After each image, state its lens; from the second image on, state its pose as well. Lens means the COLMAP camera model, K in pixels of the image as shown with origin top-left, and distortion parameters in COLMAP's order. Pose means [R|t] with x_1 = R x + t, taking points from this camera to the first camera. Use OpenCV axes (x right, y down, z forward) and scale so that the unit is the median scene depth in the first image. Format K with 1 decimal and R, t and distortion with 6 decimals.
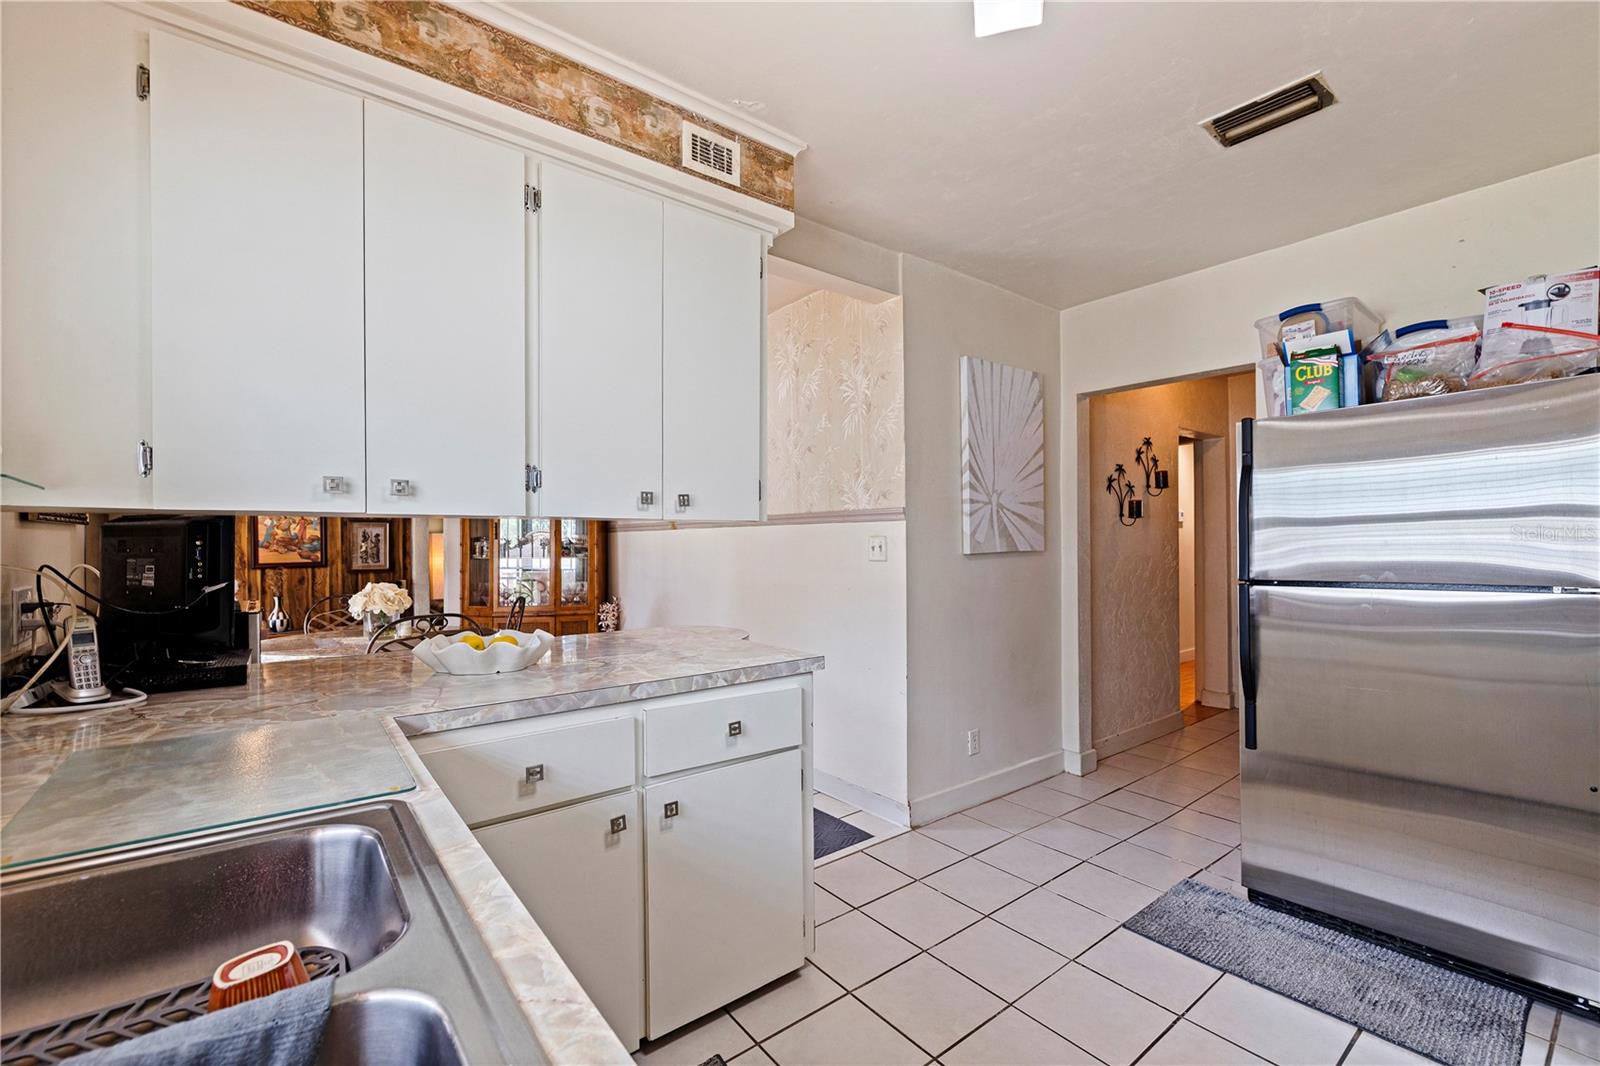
lens RADIAL K [[679.6, 0, 802.0], [0, 679.6, 527.8], [0, 0, 1]] dist [0.002130, -0.000233]
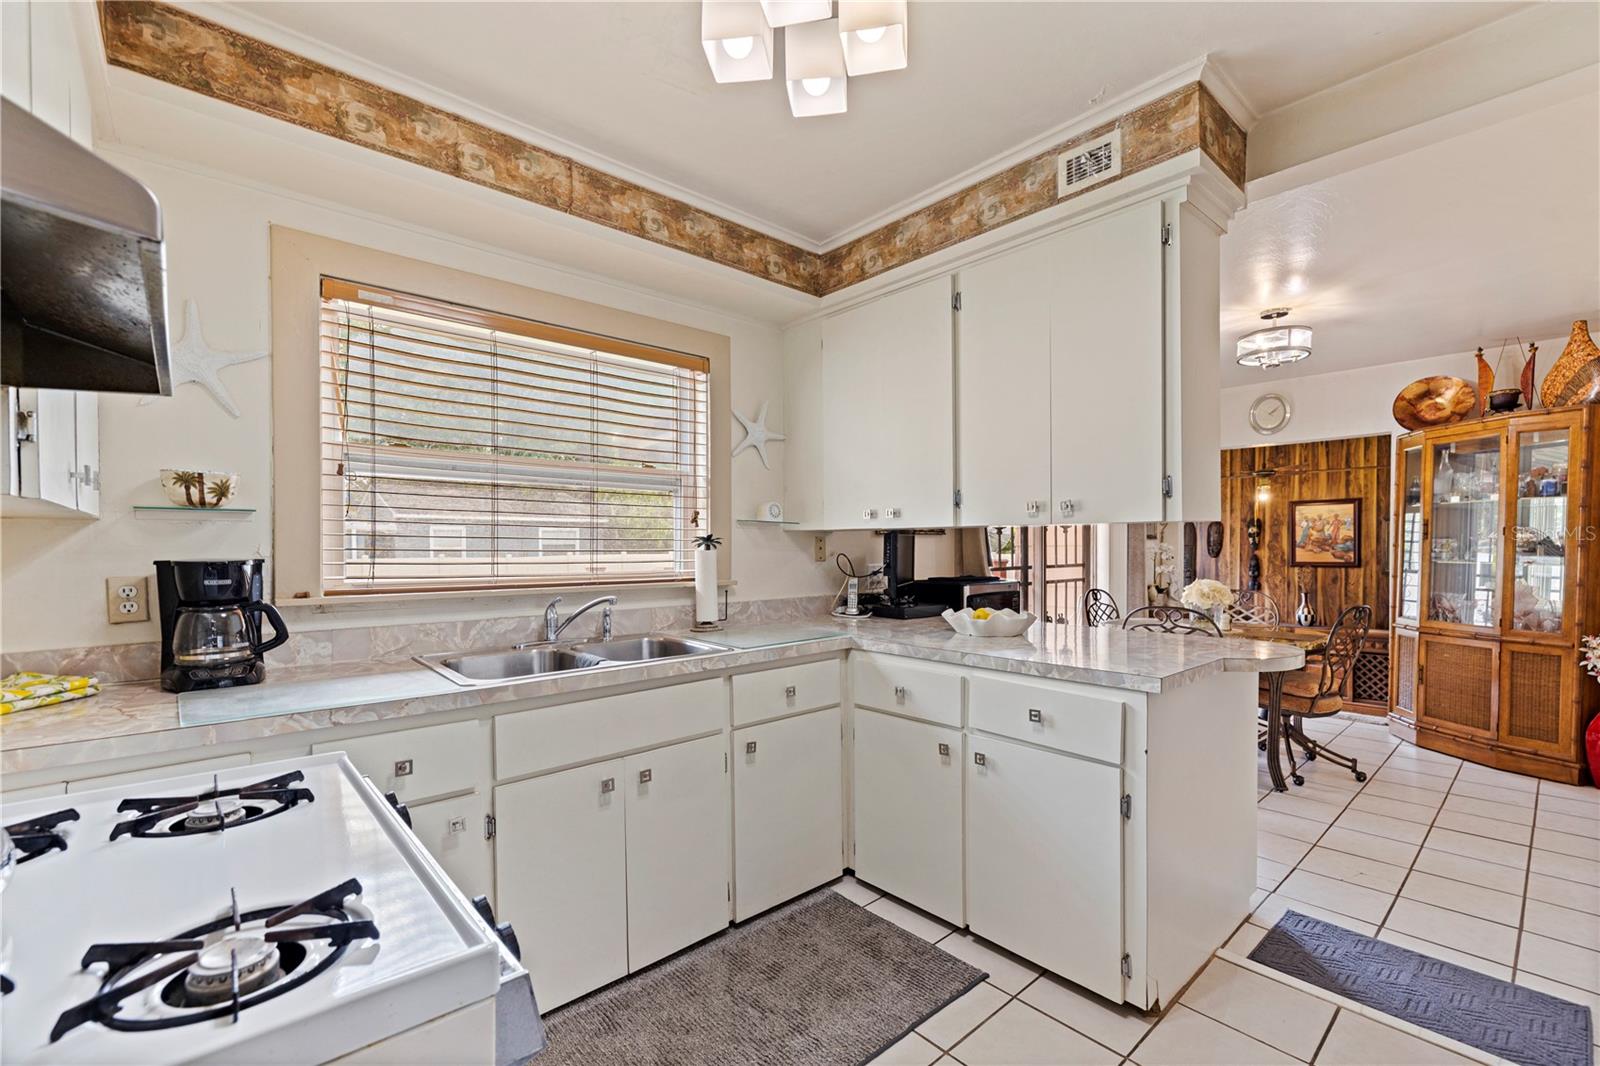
lens RADIAL K [[685.2, 0, 805.8], [0, 685.2, 536.6], [0, 0, 1]] dist [-0.000114, -0.000014]
pose [[0.065042, -0.009653, -0.997836, 0.853106], [0.023880, 0.999682, -0.008114, 0.006941], [0.997597, -0.023300, 0.065251, 0.494424]]
